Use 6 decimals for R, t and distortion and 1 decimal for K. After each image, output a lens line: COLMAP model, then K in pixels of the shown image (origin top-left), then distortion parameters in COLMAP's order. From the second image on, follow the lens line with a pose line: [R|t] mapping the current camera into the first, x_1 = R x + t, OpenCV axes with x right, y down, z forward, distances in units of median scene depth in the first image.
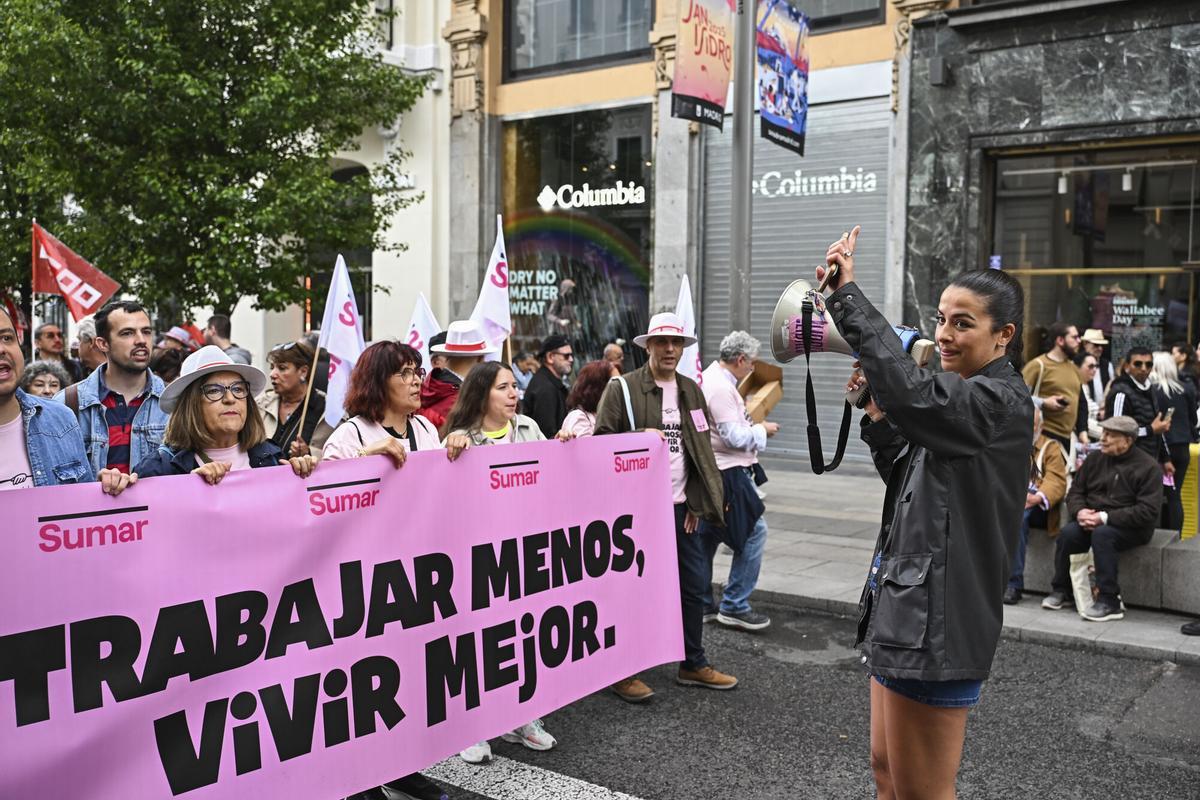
lens RADIAL K [[1032.2, 0, 600.2], [0, 1032.2, 367.8], [0, 0, 1]] dist [0.018082, -0.005429]
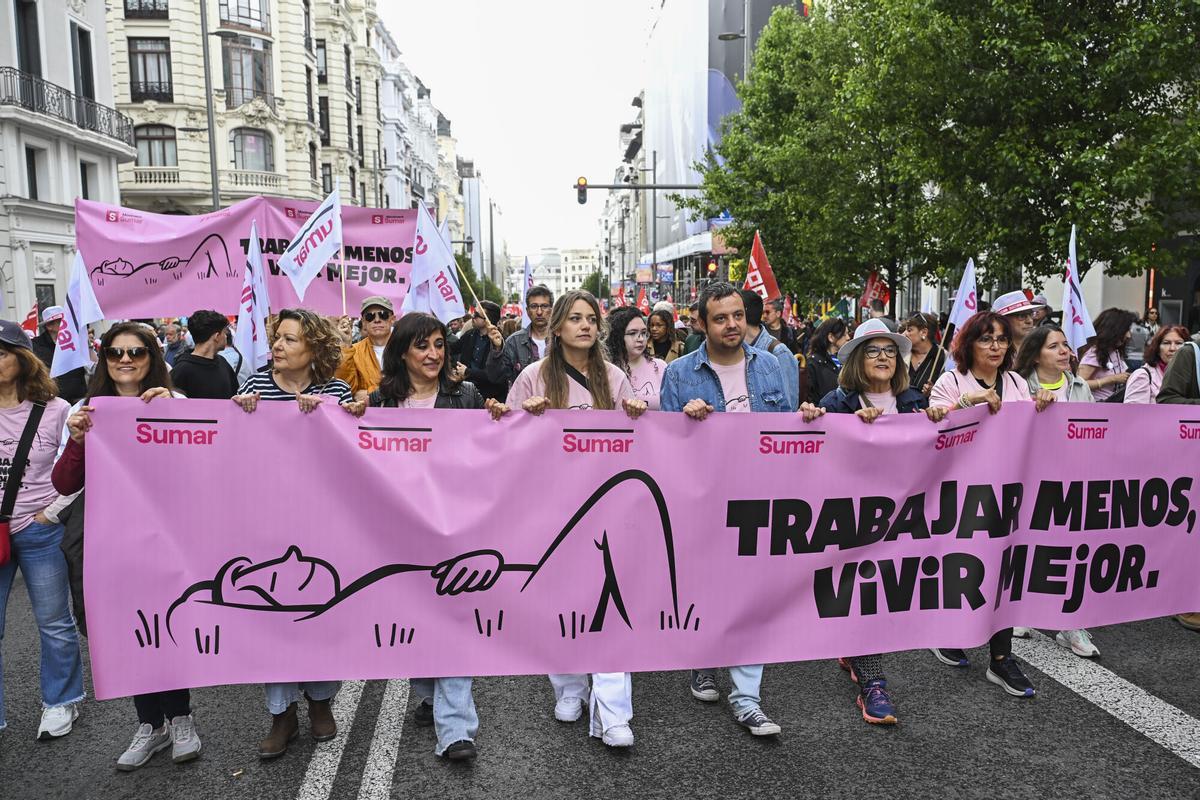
lens RADIAL K [[996.1, 0, 600.0], [0, 996.1, 400.0], [0, 0, 1]] dist [-0.000167, 0.001455]
pose [[0.700242, 0.046436, -0.712393, 0.352076], [-0.000179, 0.997894, 0.064869, 0.000866], [0.713905, -0.045296, 0.698776, -0.211230]]
